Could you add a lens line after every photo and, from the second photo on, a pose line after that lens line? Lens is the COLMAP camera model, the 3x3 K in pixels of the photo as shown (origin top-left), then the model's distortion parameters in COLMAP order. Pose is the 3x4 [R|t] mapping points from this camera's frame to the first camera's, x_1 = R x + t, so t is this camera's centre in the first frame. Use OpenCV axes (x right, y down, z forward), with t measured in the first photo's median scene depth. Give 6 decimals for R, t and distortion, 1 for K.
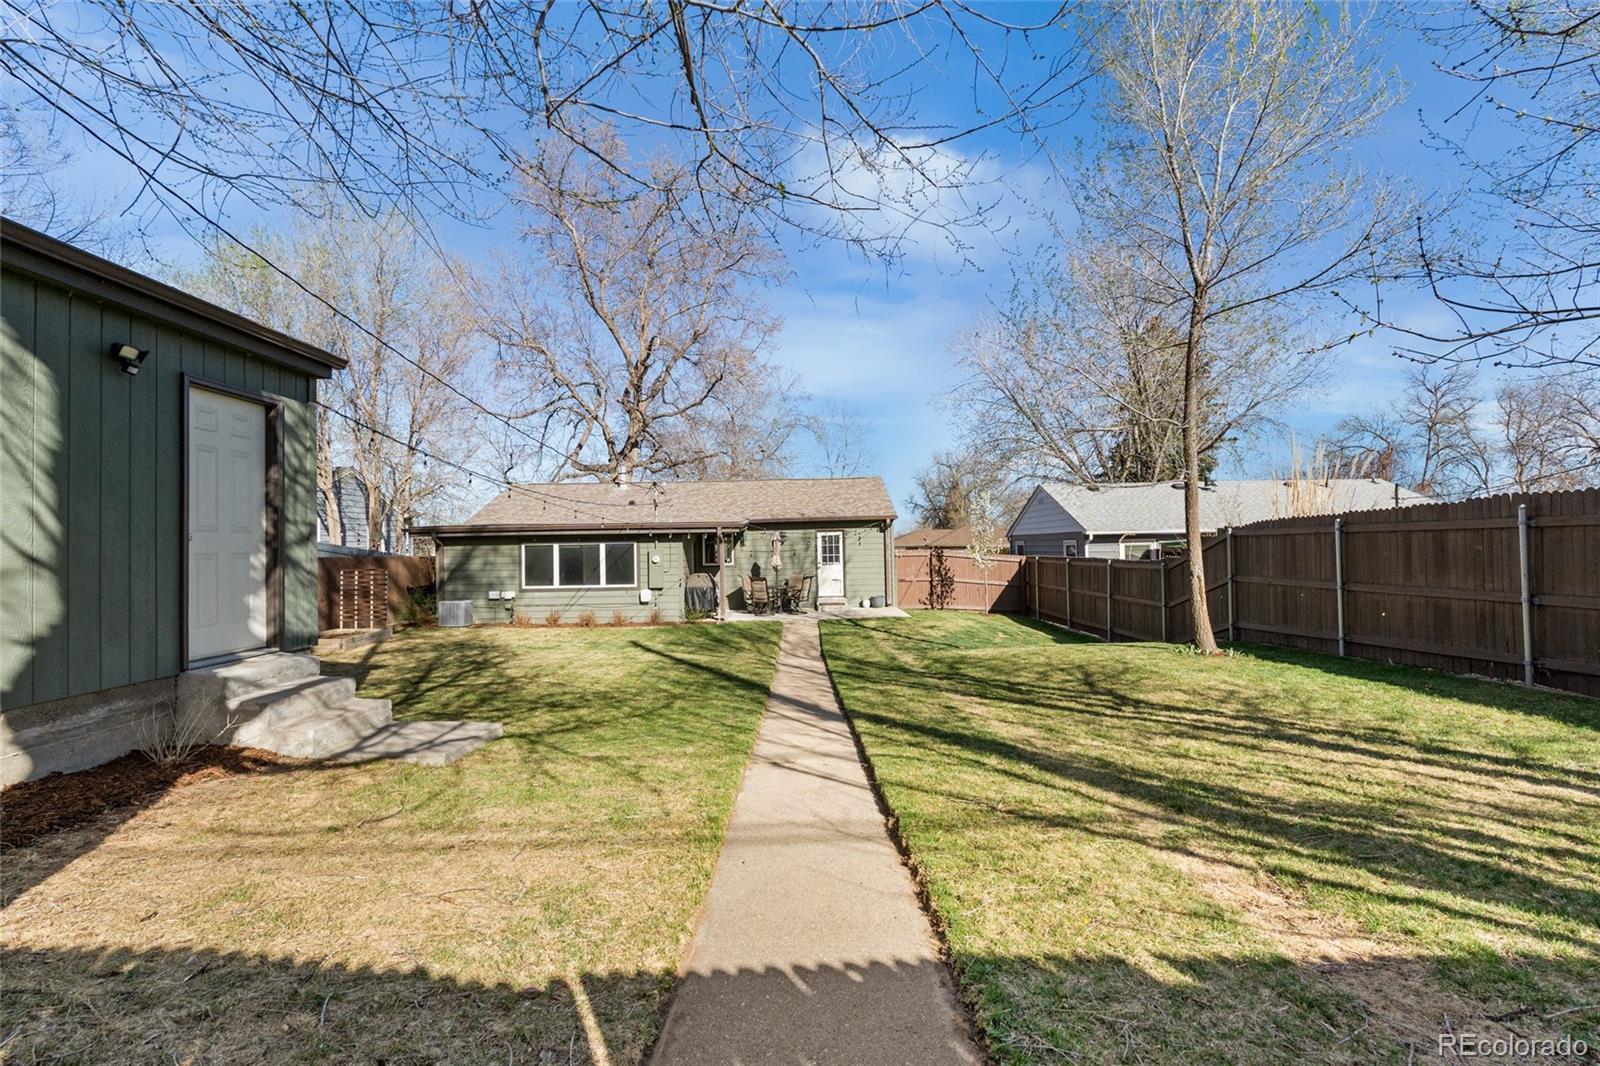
lens RADIAL K [[732.4, 0, 800.0], [0, 732.4, 533.0], [0, 0, 1]] dist [-0.003446, -0.000001]
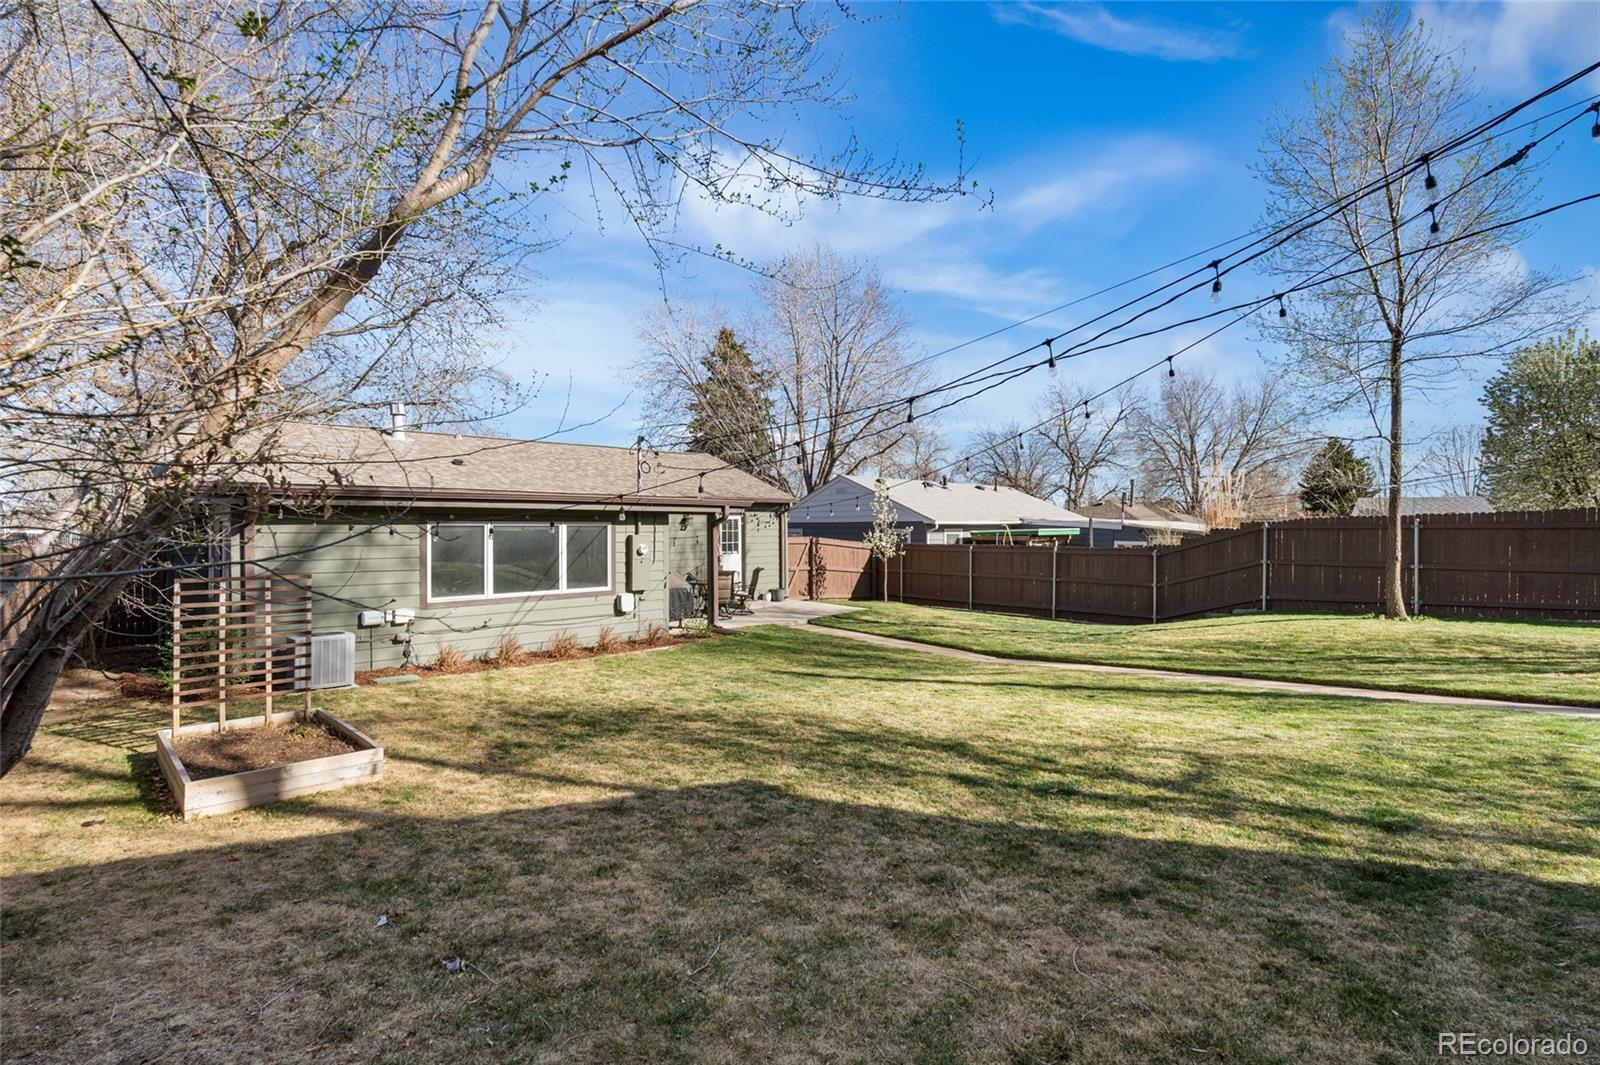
lens RADIAL K [[705.5, 0, 802.7], [0, 705.5, 525.0], [0, 0, 1]] dist [-0.007550, 0.000195]
pose [[0.718248, 0.015846, 0.695607, -0.532989], [-0.018068, 0.999828, -0.004120, 0.013024], [-0.695553, -0.009610, 0.718411, 0.402099]]
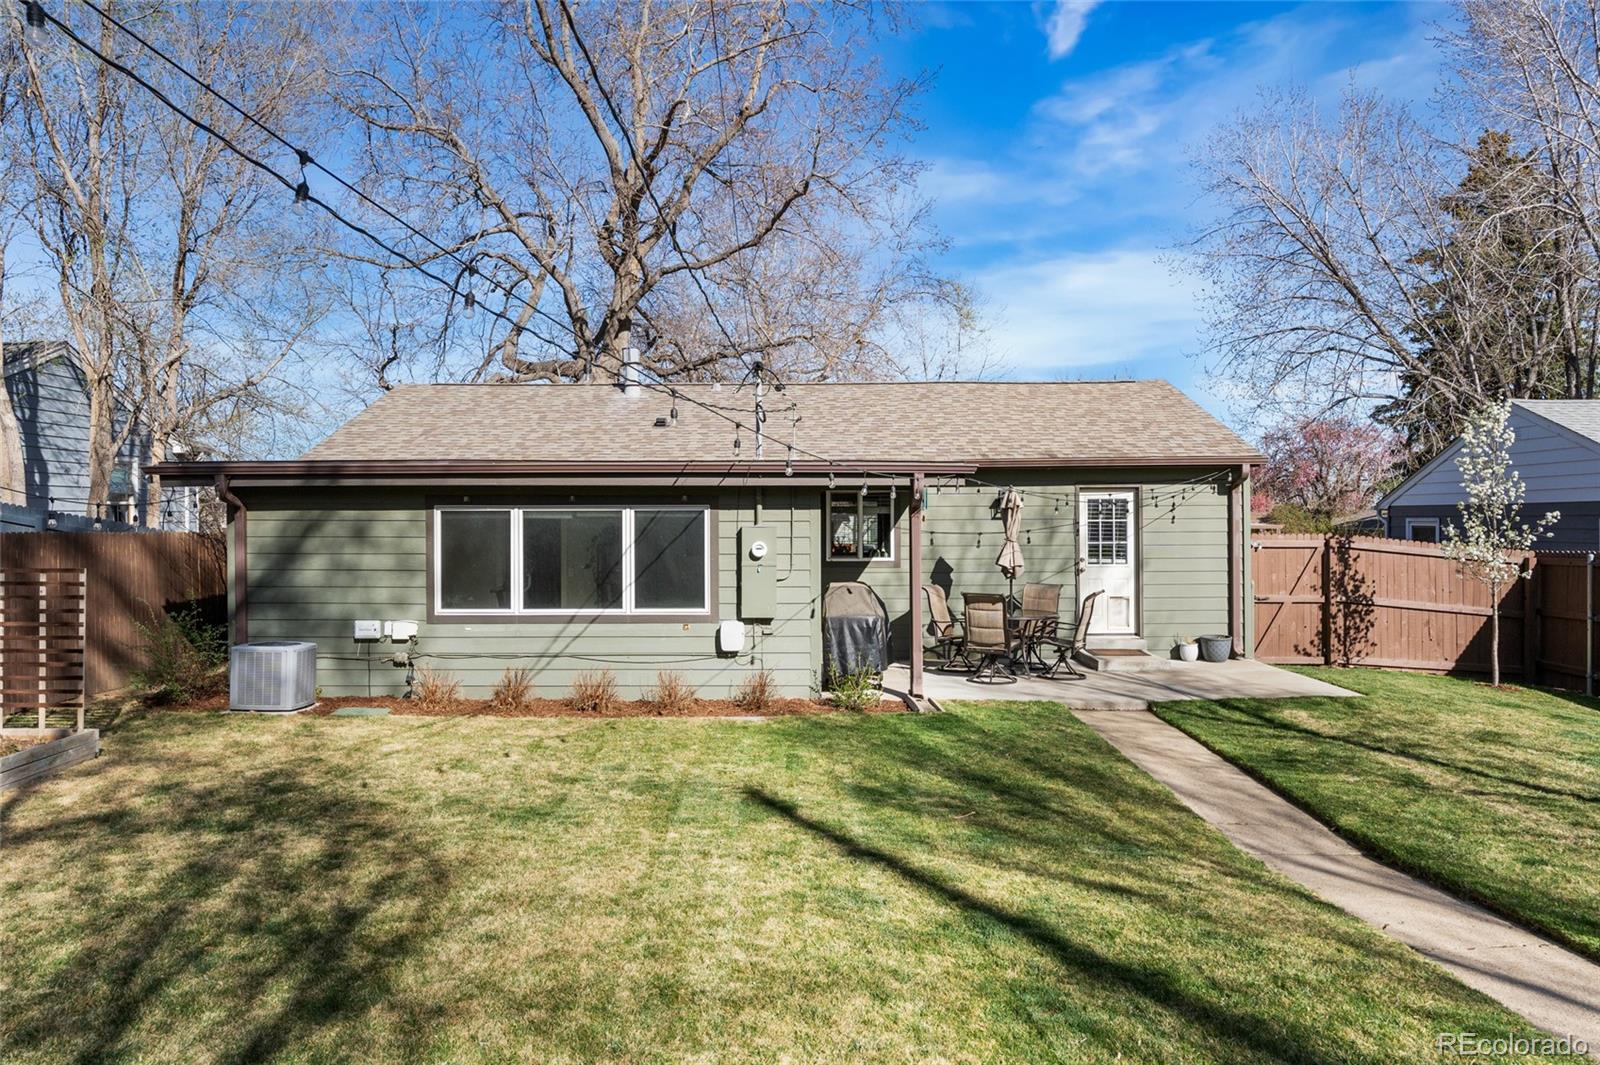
lens RADIAL K [[1094.2, 0, 800.0], [0, 1094.2, 532.5], [0, 0, 1]] dist [-0.003188, -0.004975]
pose [[0.999891, 0.014208, -0.003945, -0.165474], [-0.014096, 0.999530, 0.027208, 0.009173], [0.004330, -0.027149, 0.999622, 0.370006]]
